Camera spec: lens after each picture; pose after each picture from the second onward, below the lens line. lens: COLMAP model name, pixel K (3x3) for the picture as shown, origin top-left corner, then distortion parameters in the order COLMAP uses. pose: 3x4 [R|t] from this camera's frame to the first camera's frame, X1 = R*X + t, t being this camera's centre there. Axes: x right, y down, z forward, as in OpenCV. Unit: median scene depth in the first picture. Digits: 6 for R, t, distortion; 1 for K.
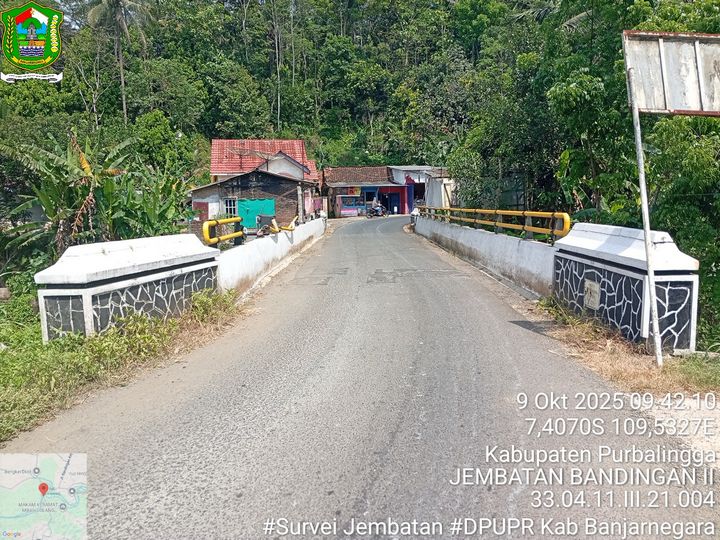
lens RADIAL K [[545.8, 0, 358.6], [0, 545.8, 264.5], [0, 0, 1]] dist [0.068486, -0.143266]
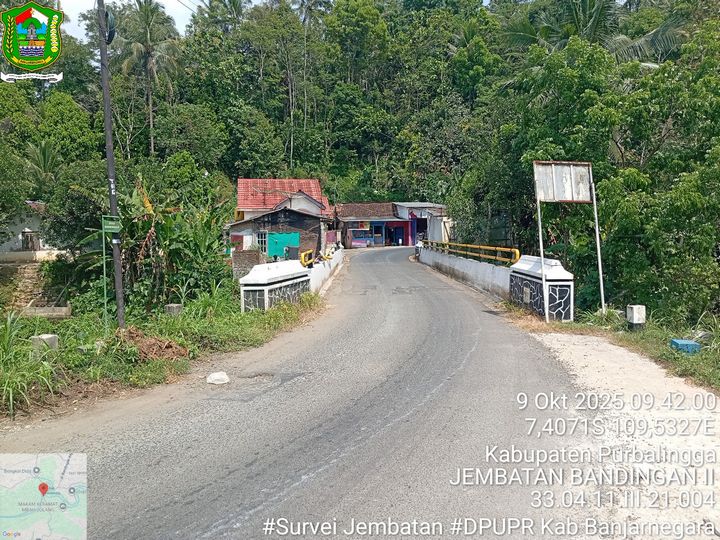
lens RADIAL K [[545.8, 0, 358.6], [0, 545.8, 264.5], [0, 0, 1]] dist [0.068486, -0.143266]
pose [[0.999974, 0.007150, 0.000901, -0.027065], [-0.007090, 0.998462, -0.054979, 0.012176], [-0.001293, 0.054972, 0.998487, -0.168198]]
